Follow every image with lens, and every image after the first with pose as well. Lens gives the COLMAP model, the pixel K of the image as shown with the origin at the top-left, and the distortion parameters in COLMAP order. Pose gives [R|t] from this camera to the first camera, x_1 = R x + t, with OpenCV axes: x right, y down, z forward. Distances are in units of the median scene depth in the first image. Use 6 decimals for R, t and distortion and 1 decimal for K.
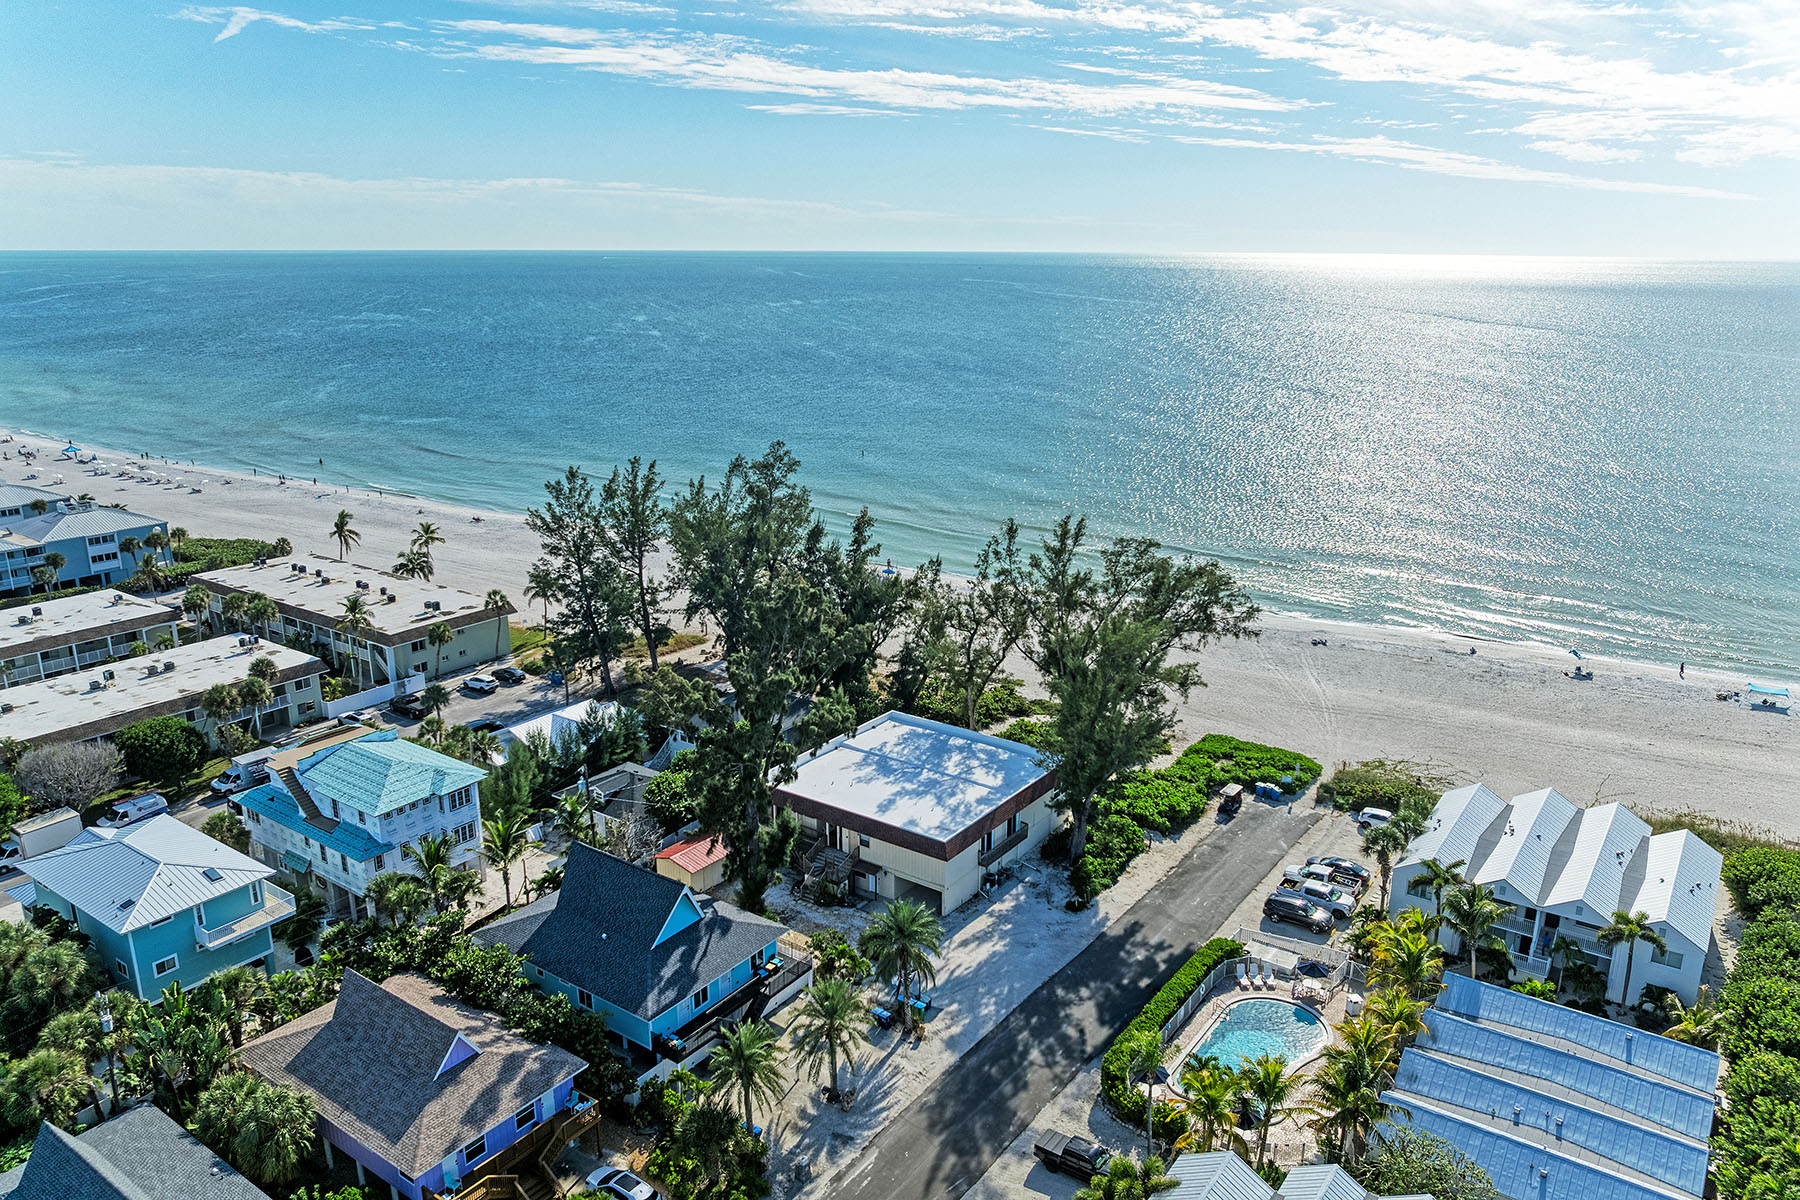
lens RADIAL K [[1253.9, 0, 904.3], [0, 1253.9, 592.6], [0, 0, 1]] dist [-0.030402, 0.019108]
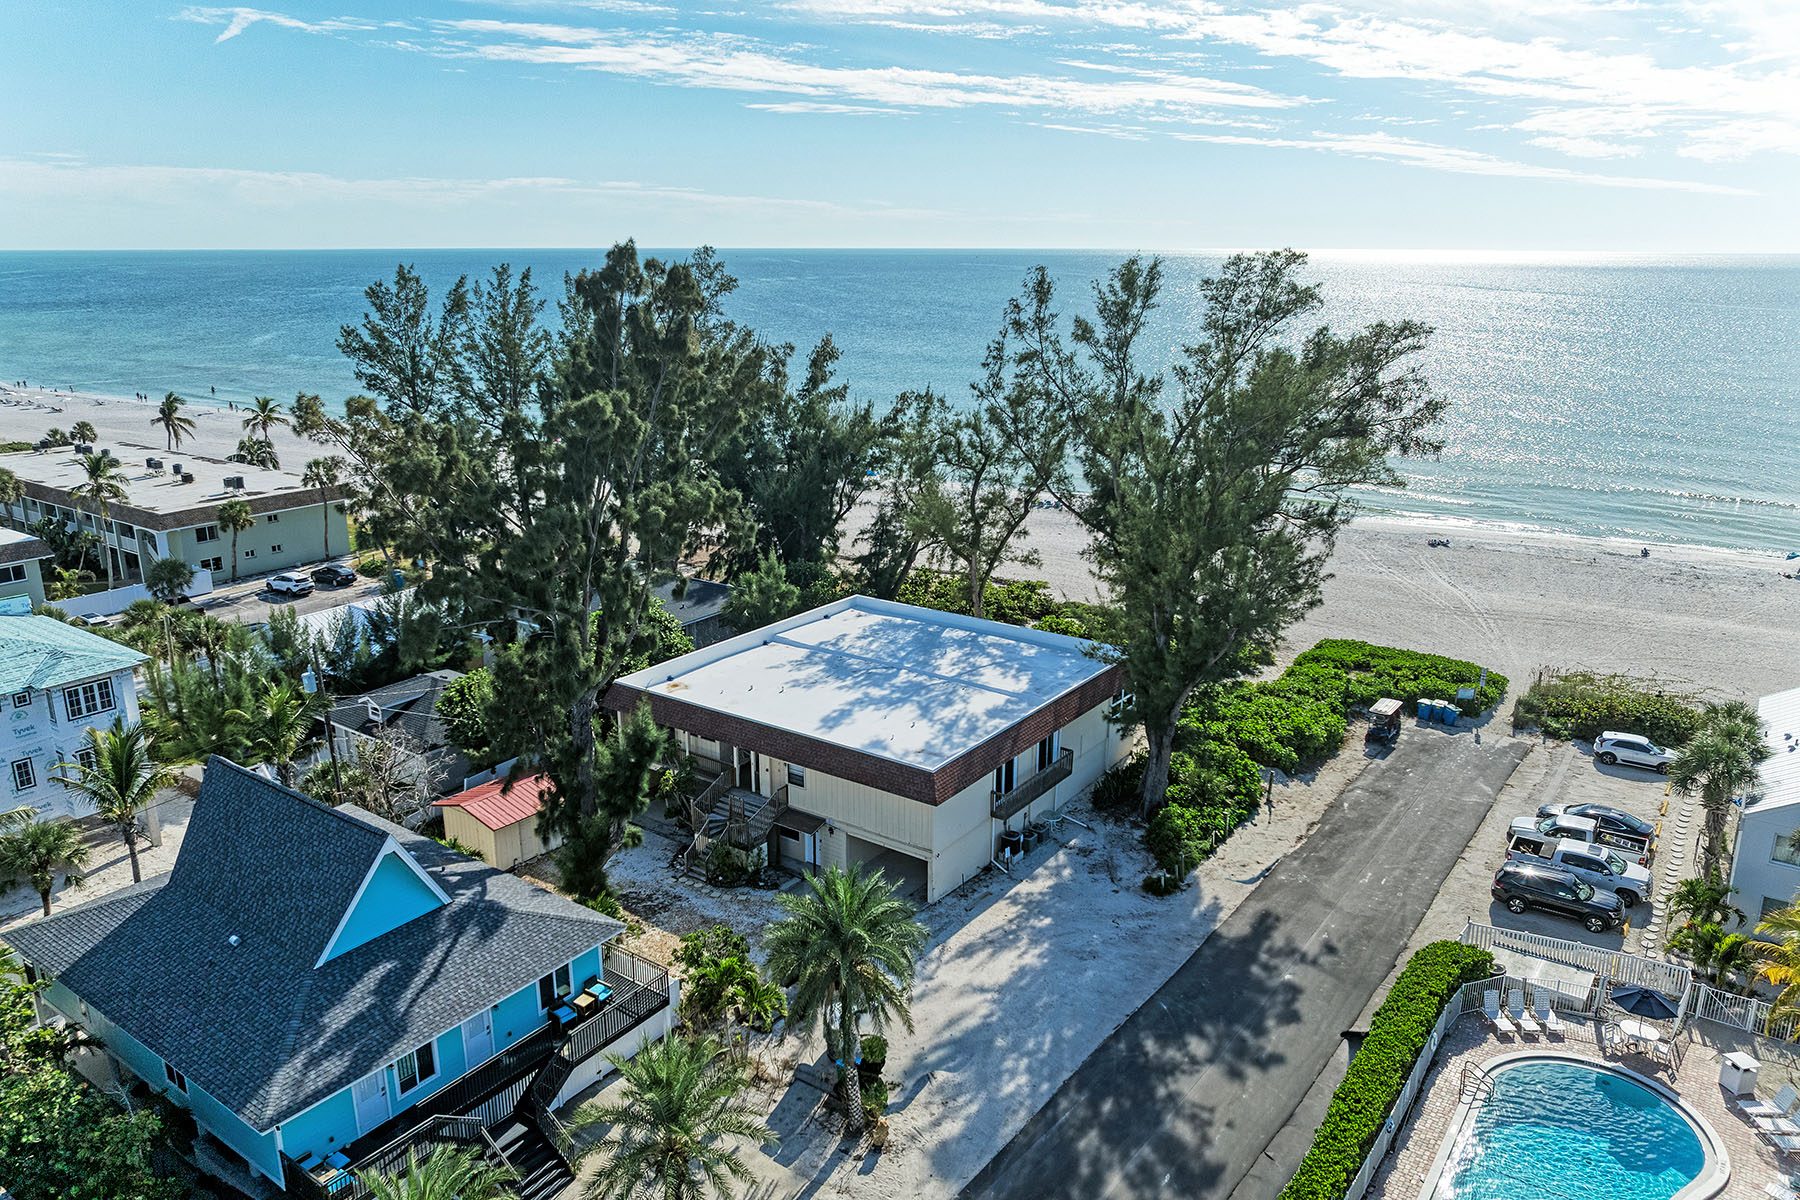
lens RADIAL K [[1253.9, 0, 908.2], [0, 1253.9, 598.9], [0, 0, 1]] dist [-0.030402, 0.019108]
pose [[0.999995, -0.000959, 0.003142, 0.016269], [0.000939, 0.999979, 0.006456, 0.098127], [-0.003148, -0.006453, 0.999974, 0.364120]]
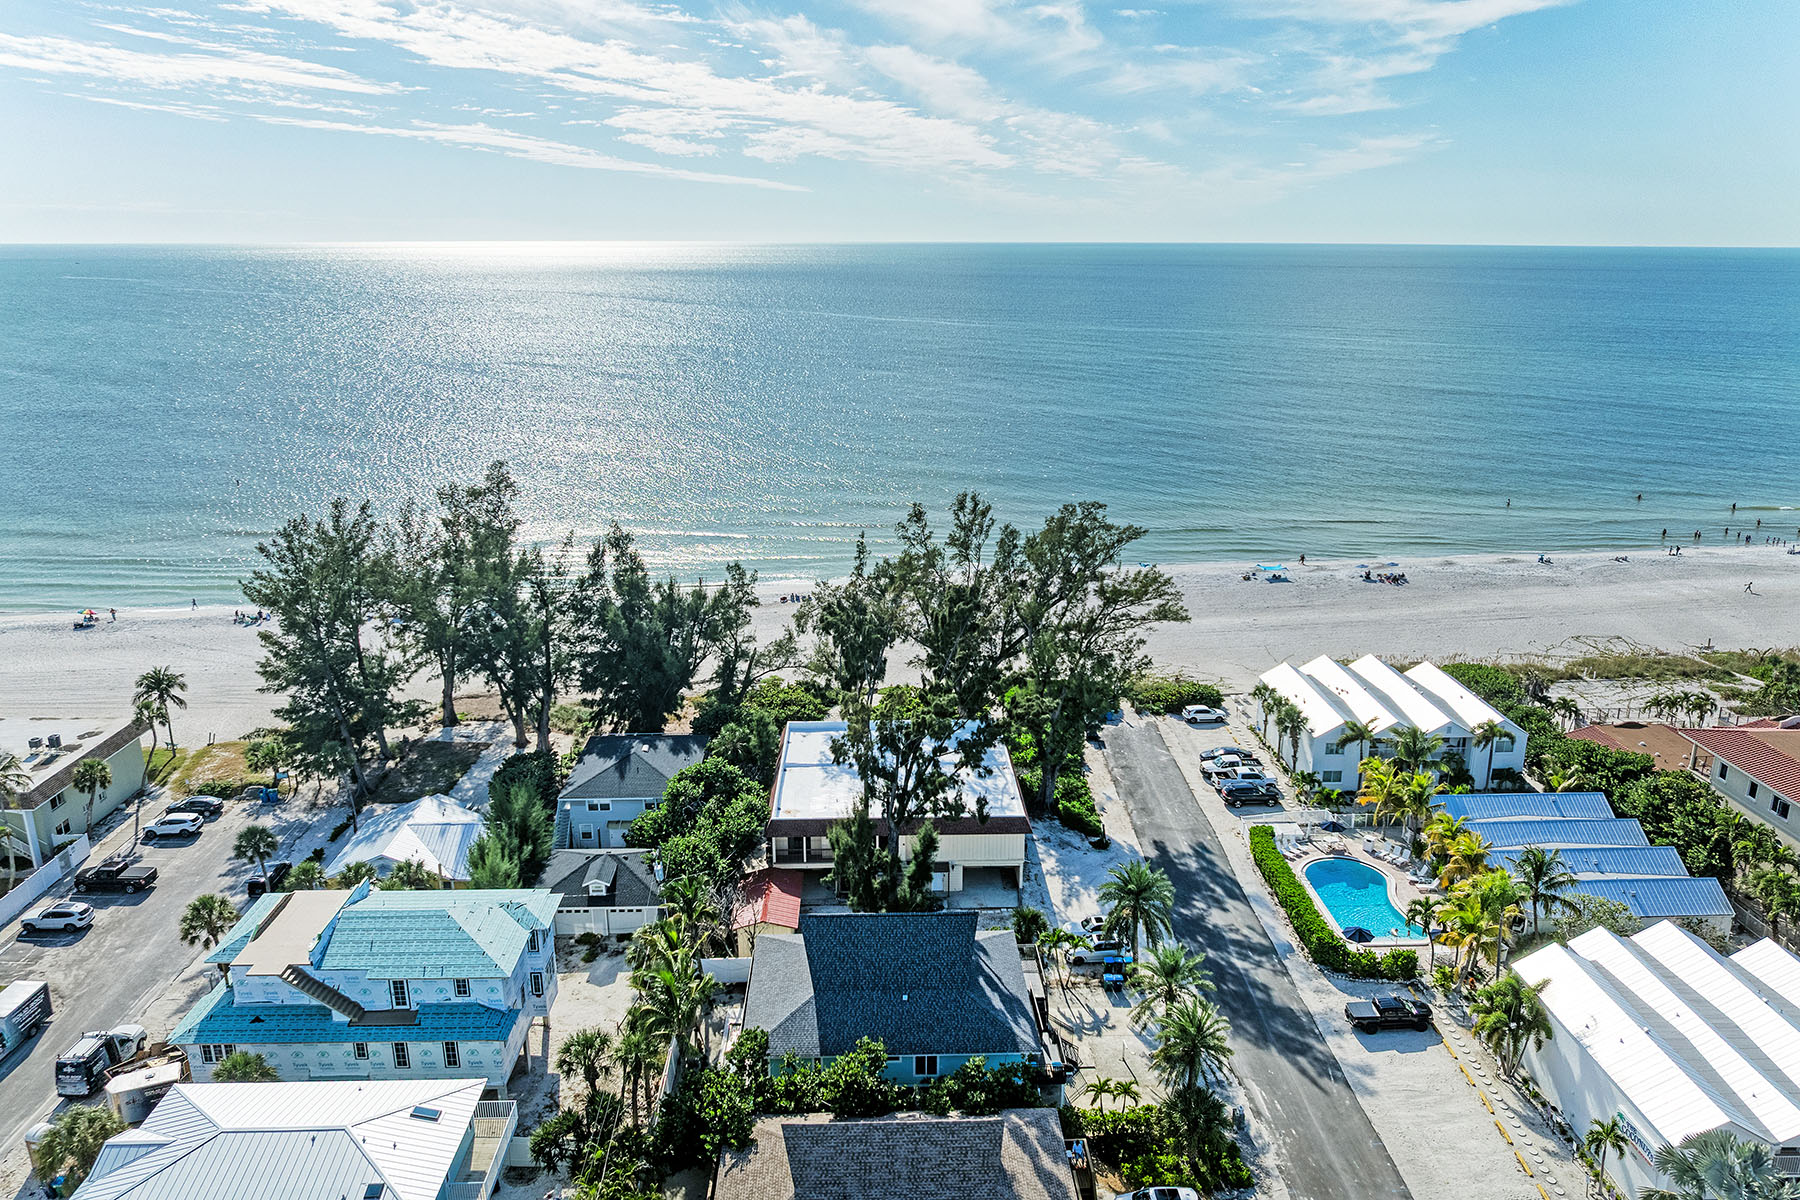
lens RADIAL K [[1253.9, 0, 886.3], [0, 1253.9, 616.5], [0, 0, 1]] dist [-0.030402, 0.019108]
pose [[0.801206, -0.177605, 0.571424, -0.512296], [0.162325, 0.983640, 0.078127, -0.050881], [-0.575951, 0.030161, 0.816928, 0.181888]]
